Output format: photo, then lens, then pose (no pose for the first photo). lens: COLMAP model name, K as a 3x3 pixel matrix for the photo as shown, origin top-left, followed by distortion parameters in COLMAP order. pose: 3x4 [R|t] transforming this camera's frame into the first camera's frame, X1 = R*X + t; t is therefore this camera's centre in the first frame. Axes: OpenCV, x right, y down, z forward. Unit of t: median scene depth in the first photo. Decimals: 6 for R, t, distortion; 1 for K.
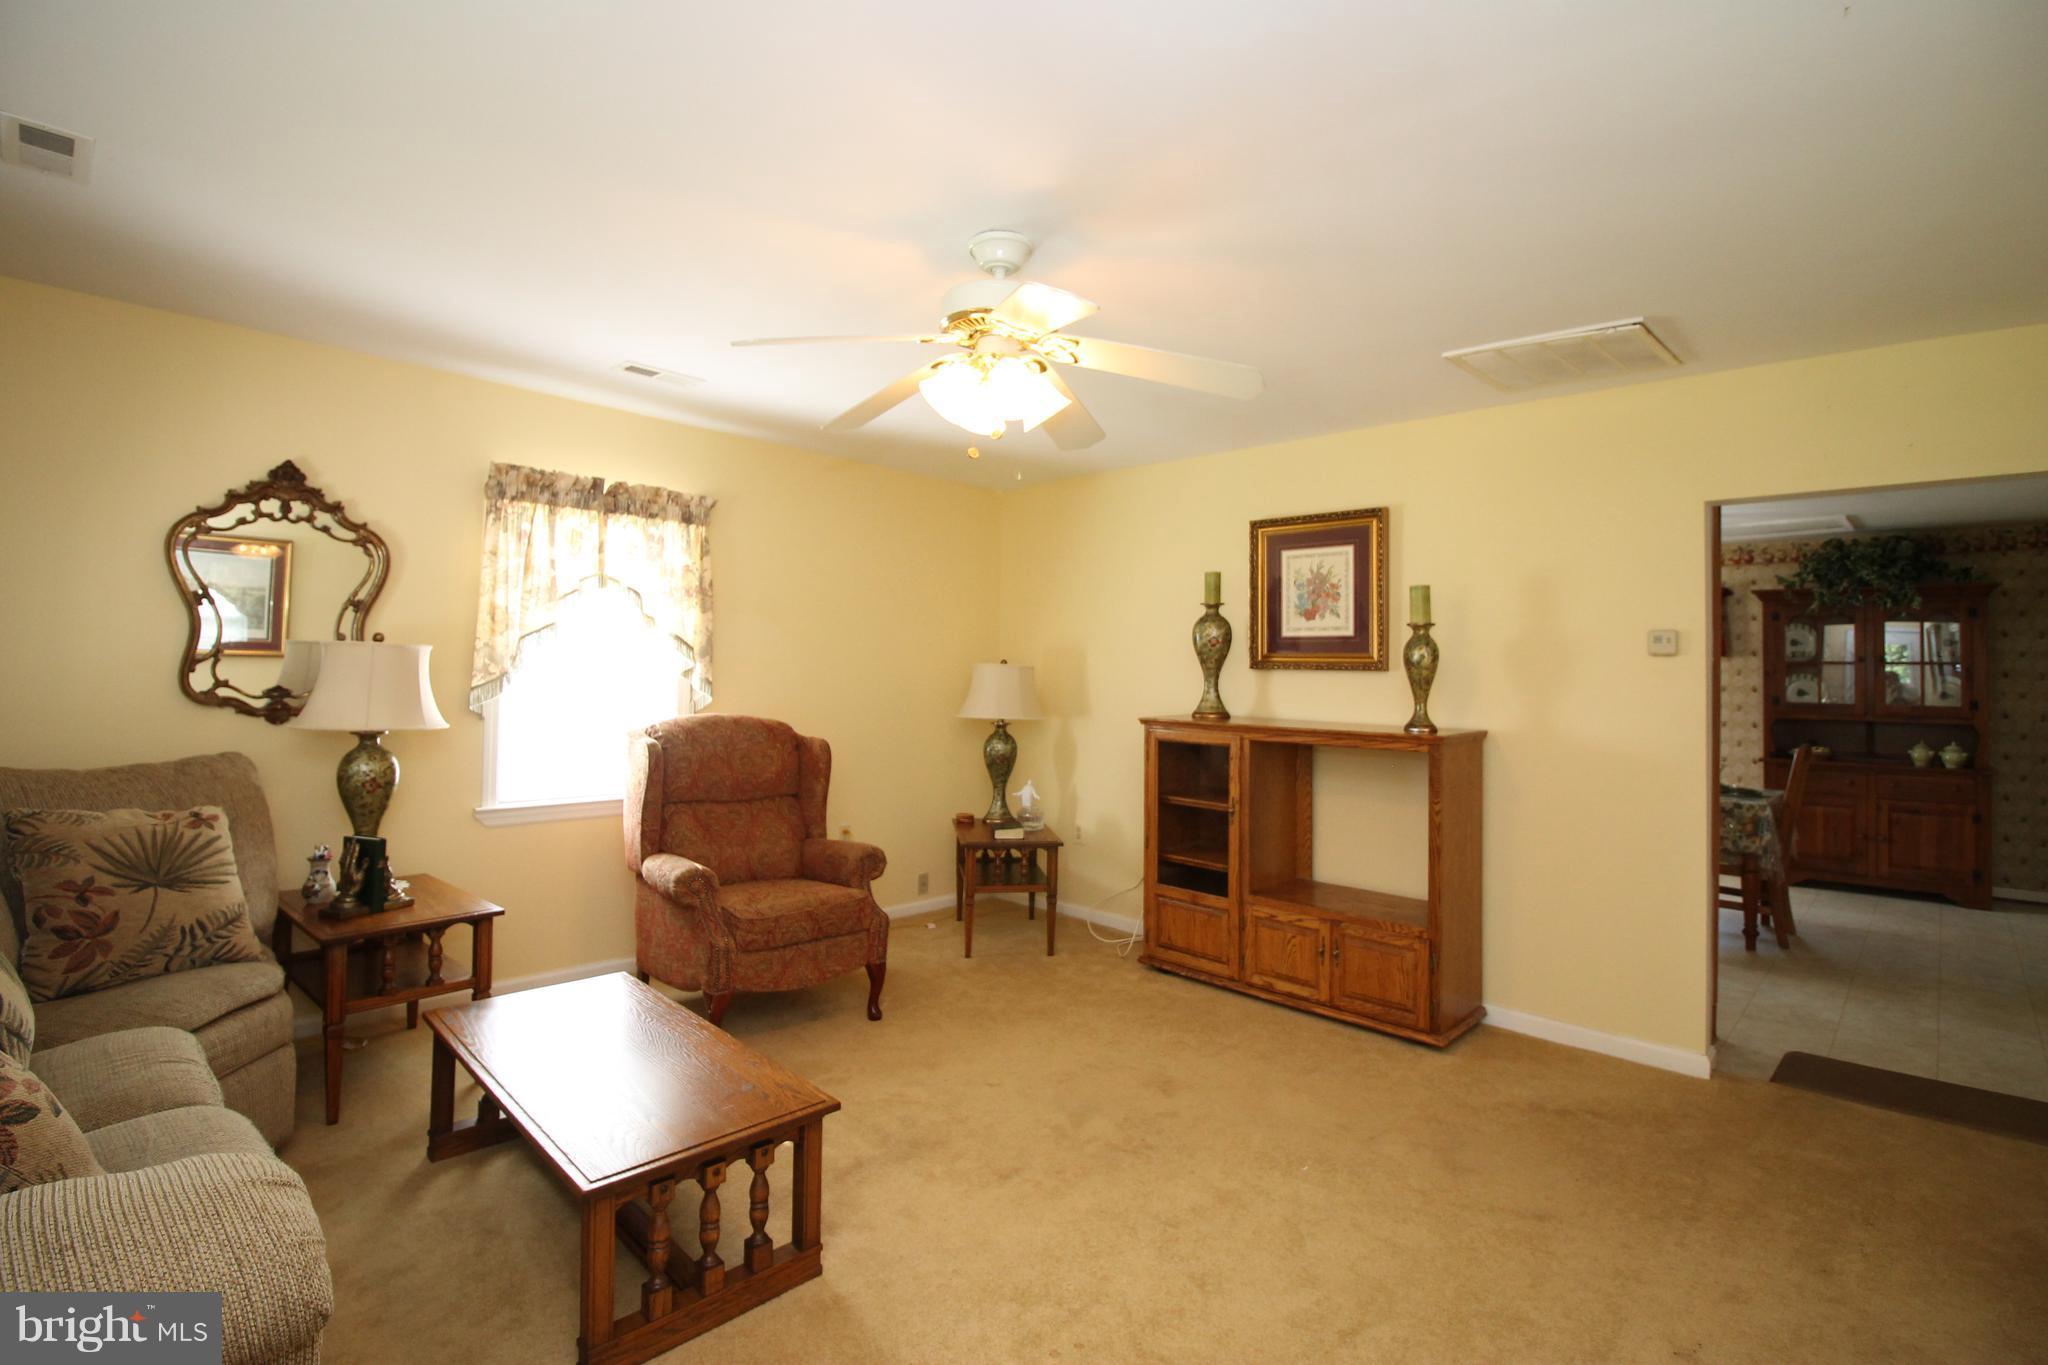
lens RADIAL K [[947.8, 0, 1028.5], [0, 947.8, 654.8], [0, 0, 1]] dist [0.001112, -0.013780]
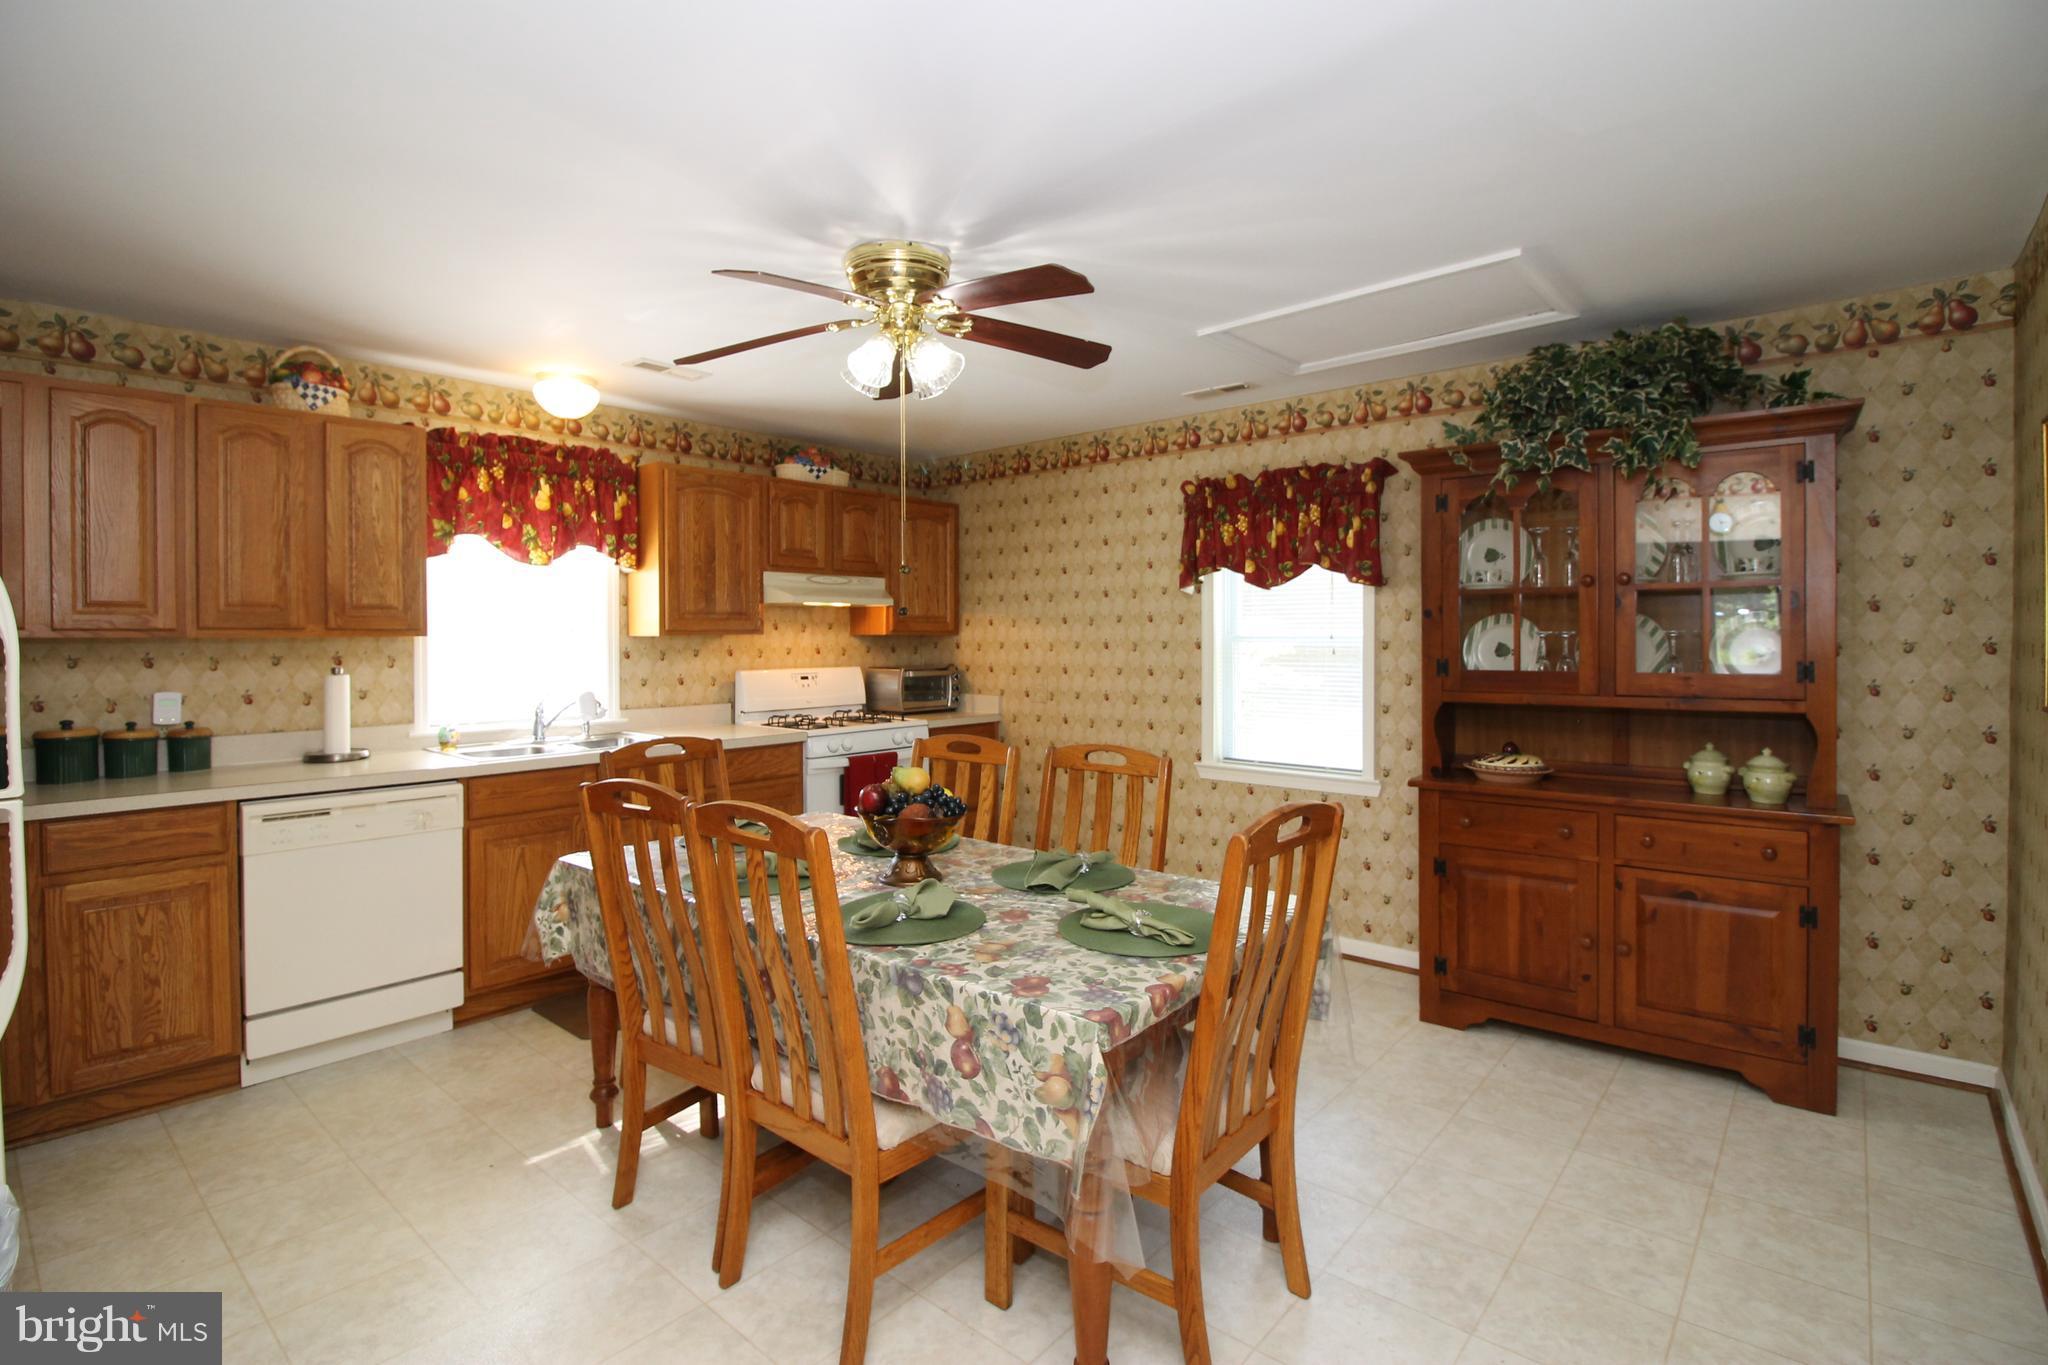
lens RADIAL K [[947.8, 0, 1028.5], [0, 947.8, 654.8], [0, 0, 1]] dist [0.001112, -0.013780]
pose [[0.997855, -0.018253, 0.062862, 0.573802], [0.015908, 0.999166, 0.037610, 0.020022], [-0.063496, -0.036529, 0.997313, 0.536813]]
